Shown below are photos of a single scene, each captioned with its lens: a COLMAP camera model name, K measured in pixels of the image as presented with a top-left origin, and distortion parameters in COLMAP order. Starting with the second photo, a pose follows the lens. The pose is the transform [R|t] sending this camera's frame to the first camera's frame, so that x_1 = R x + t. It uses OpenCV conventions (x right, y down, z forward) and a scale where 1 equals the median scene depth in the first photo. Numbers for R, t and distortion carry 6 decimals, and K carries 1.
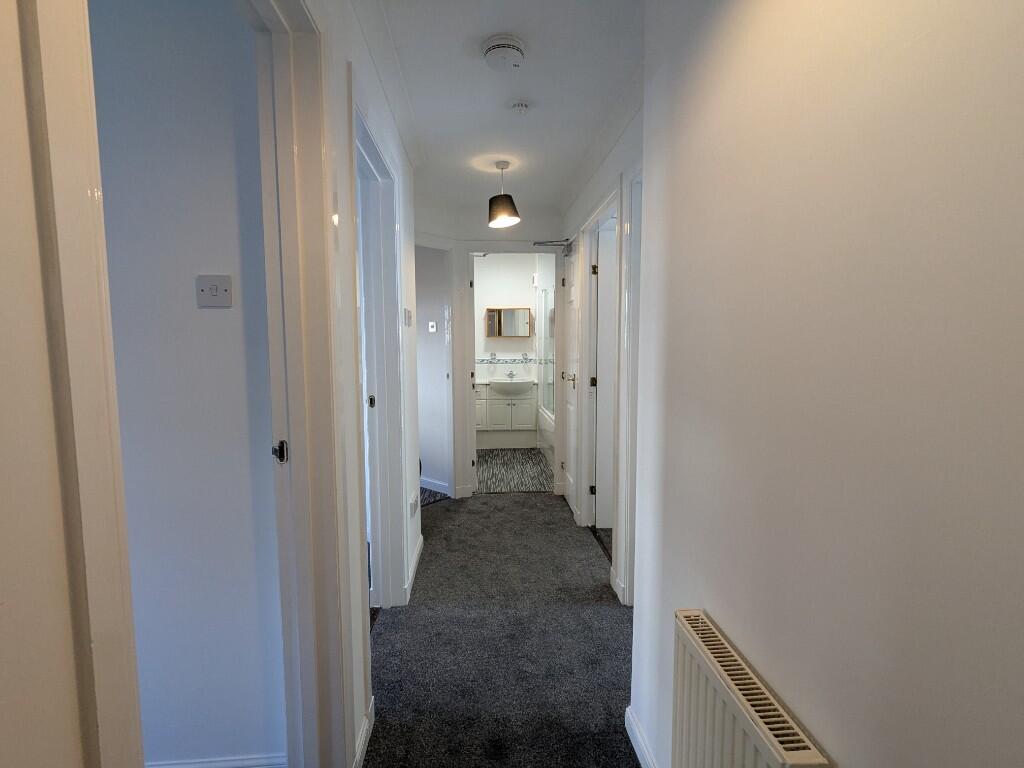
lens RADIAL K [[484.4, 0, 512.0], [0, 484.4, 384.0], [0, 0, 1]] dist [-0.000505, -0.000144]
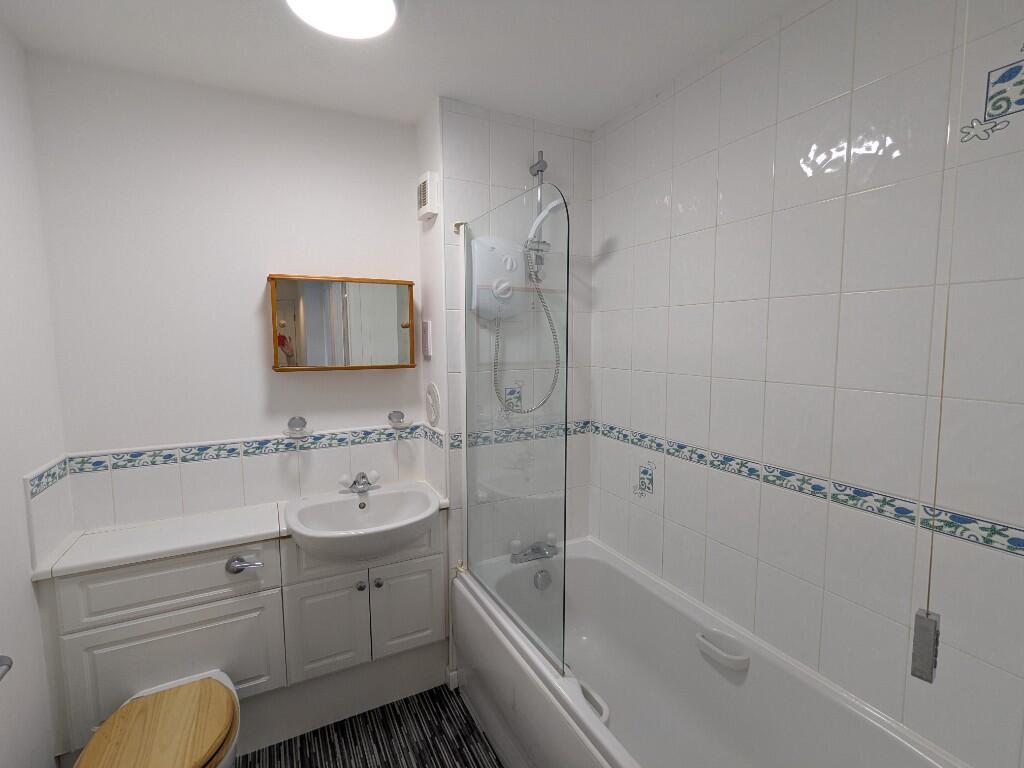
lens RADIAL K [[481.3, 0, 512.0], [0, 481.3, 384.0], [0, 0, 1]] dist [0.039225, -0.000015]
pose [[0.922236, -0.039482, 0.384606, -0.030837], [0.043002, 0.999075, -0.000553, -0.081349], [-0.384229, 0.017049, 0.923080, 0.655663]]
